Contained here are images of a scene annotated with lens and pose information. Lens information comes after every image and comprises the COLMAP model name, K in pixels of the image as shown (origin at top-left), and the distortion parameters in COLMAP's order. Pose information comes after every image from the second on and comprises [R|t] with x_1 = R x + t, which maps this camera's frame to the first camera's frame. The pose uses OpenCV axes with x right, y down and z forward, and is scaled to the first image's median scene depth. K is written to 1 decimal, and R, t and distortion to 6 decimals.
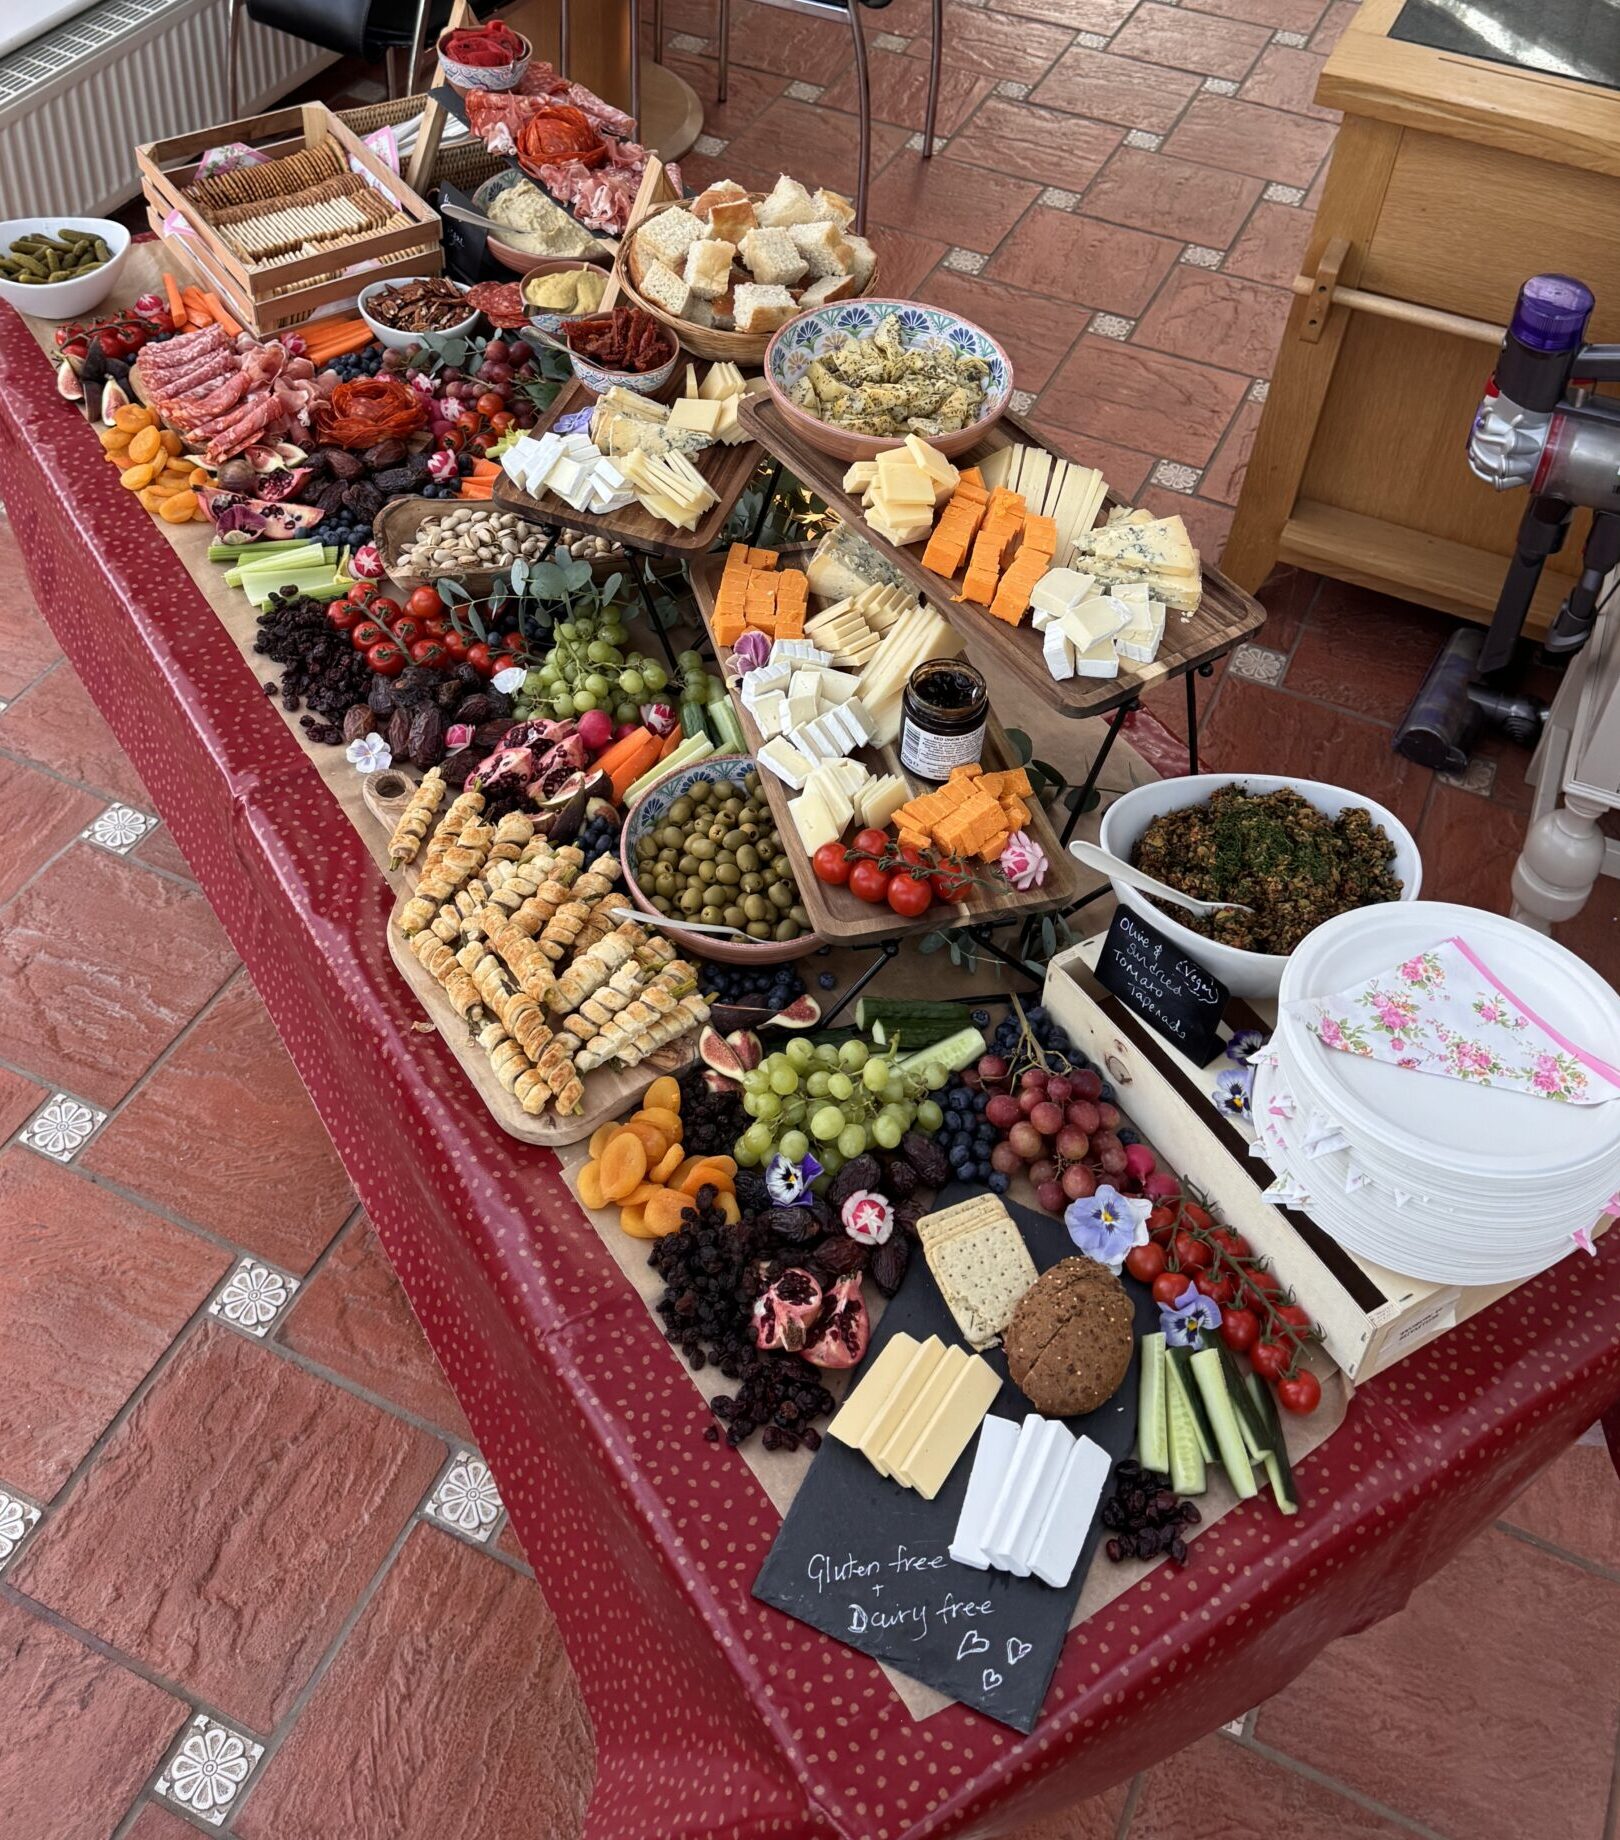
lens RADIAL K [[1991.7, 0, 738.3], [0, 1991.7, 573.2], [0, 0, 1]] dist [0.197923, -0.398728]
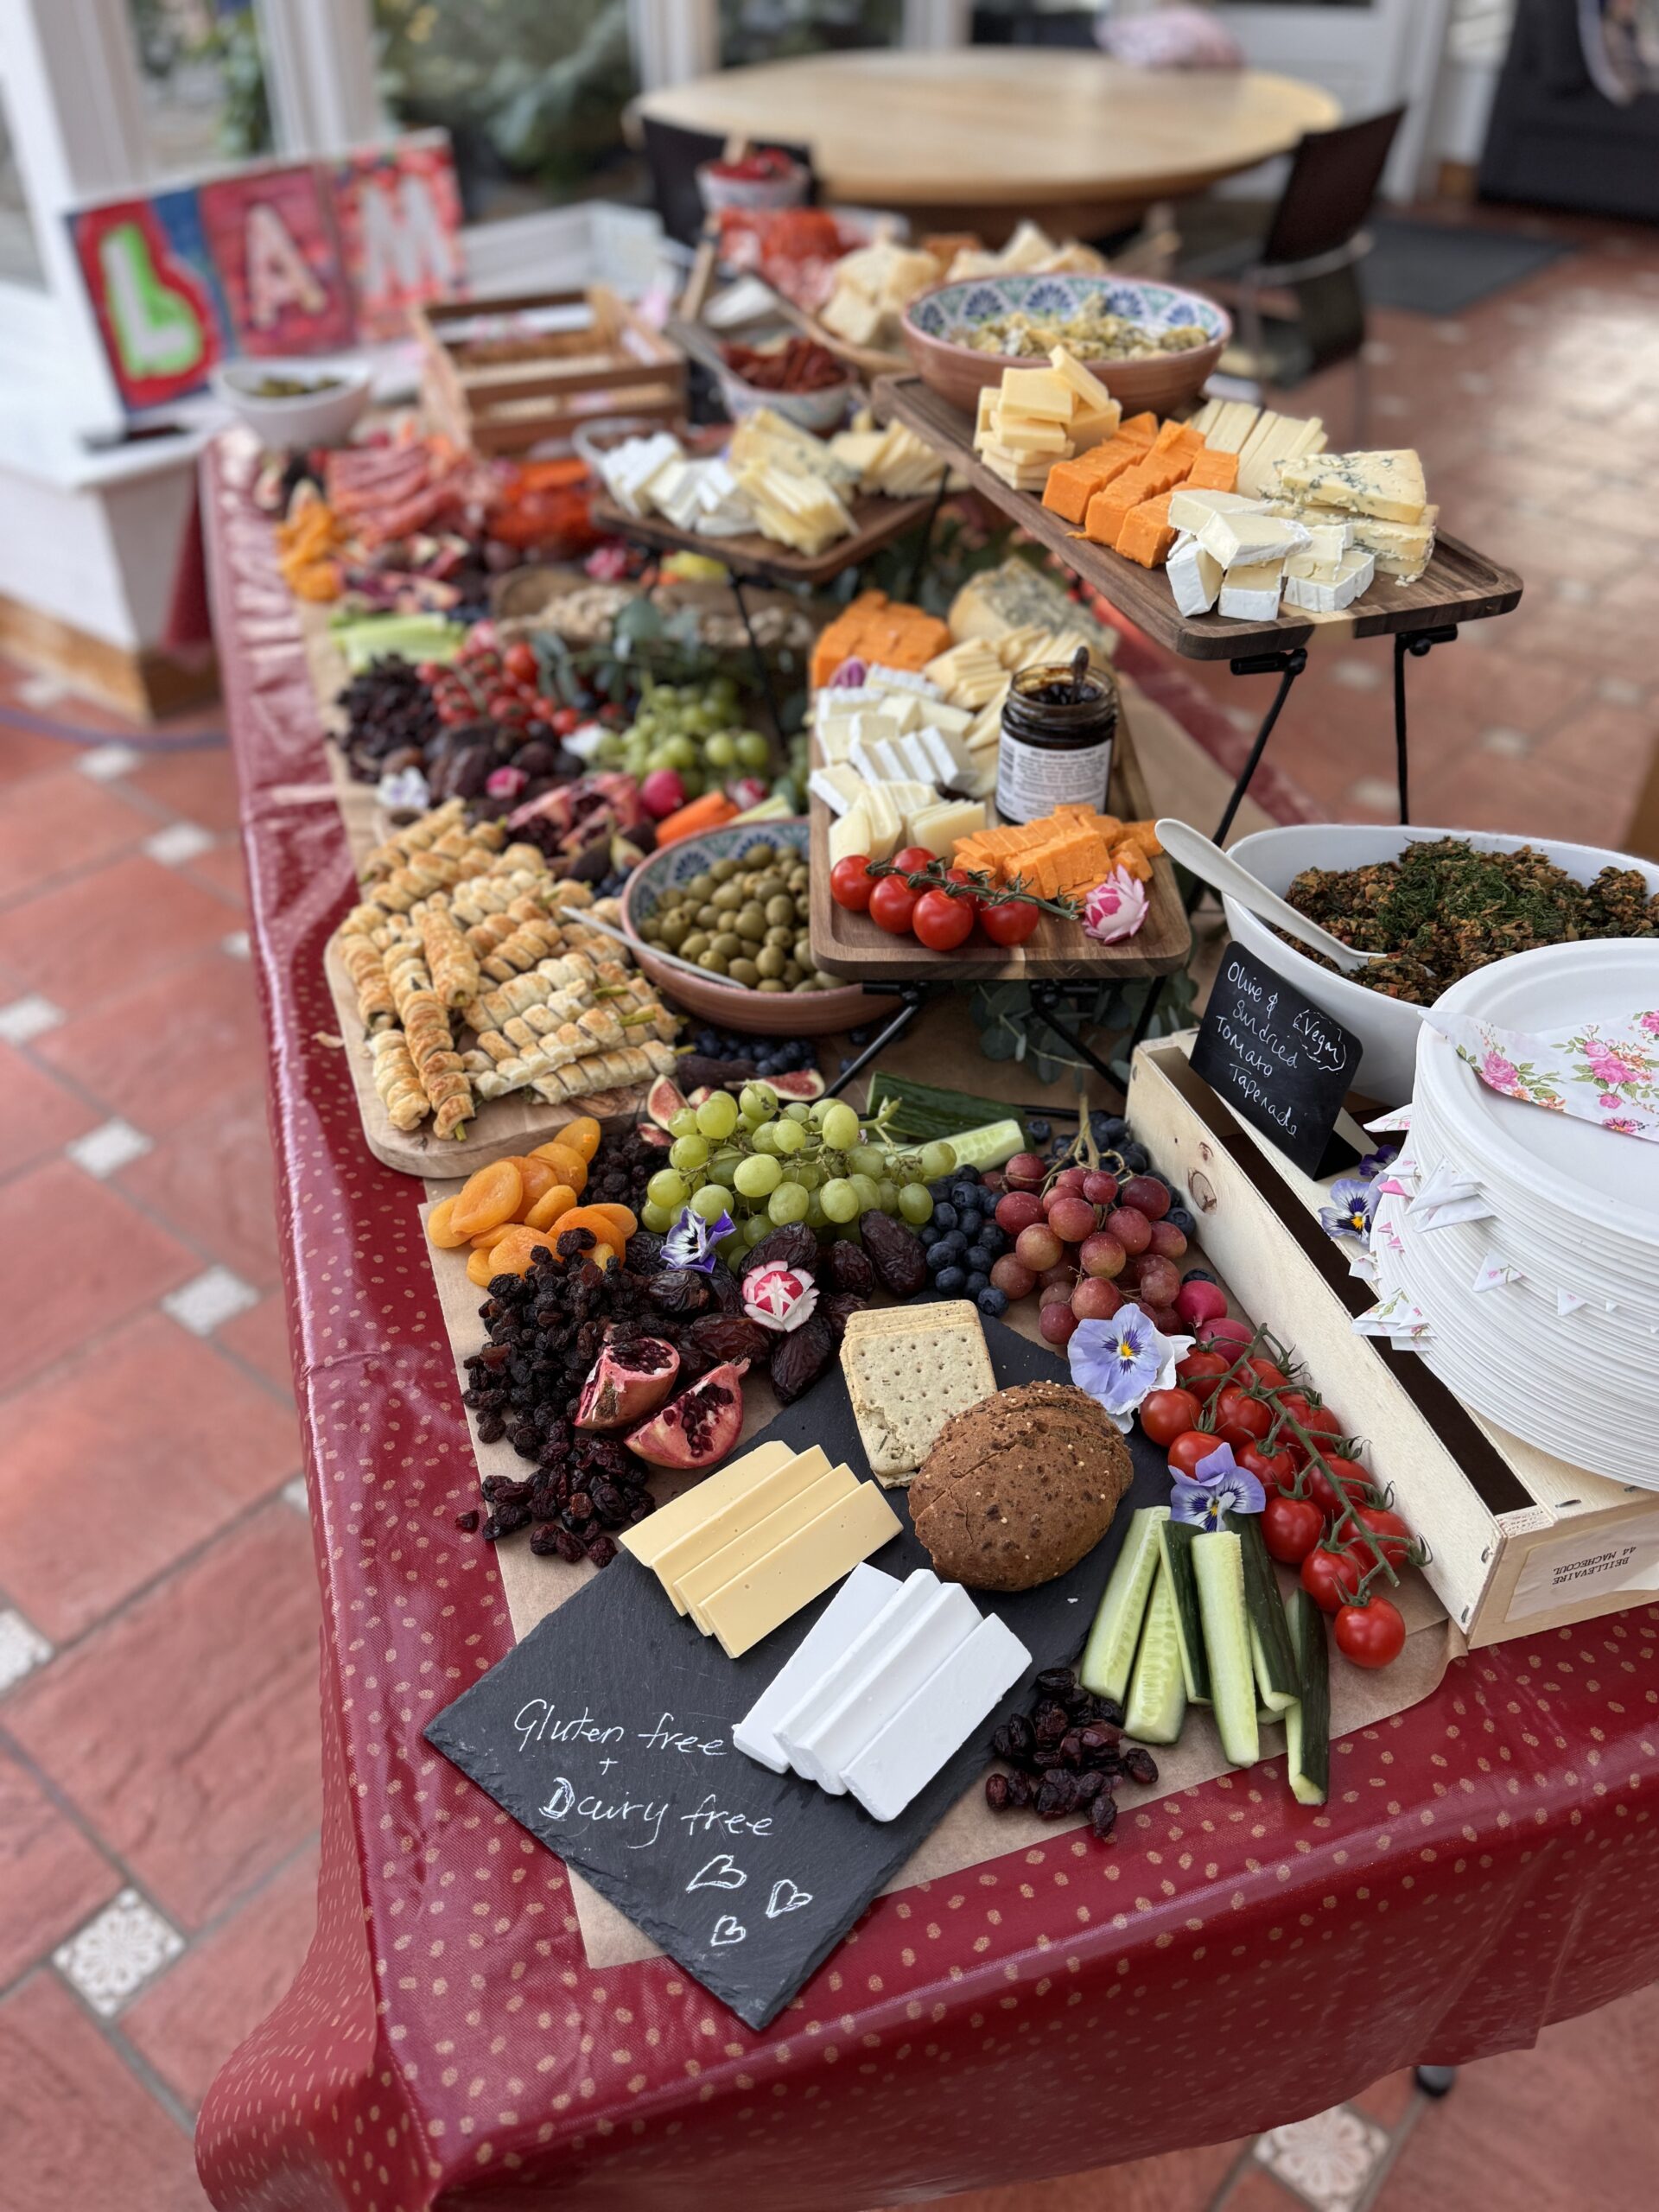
lens RADIAL K [[1700.4, 0, 829.5], [0, 1700.4, 1106.0], [0, 0, 1]] dist [0.176985, -0.388782]
pose [[0.968291, 0.123014, -0.217442, 0.198847], [-0.130975, 0.991130, -0.022530, 0.260419], [0.212742, 0.050295, 0.975813, 0.417344]]
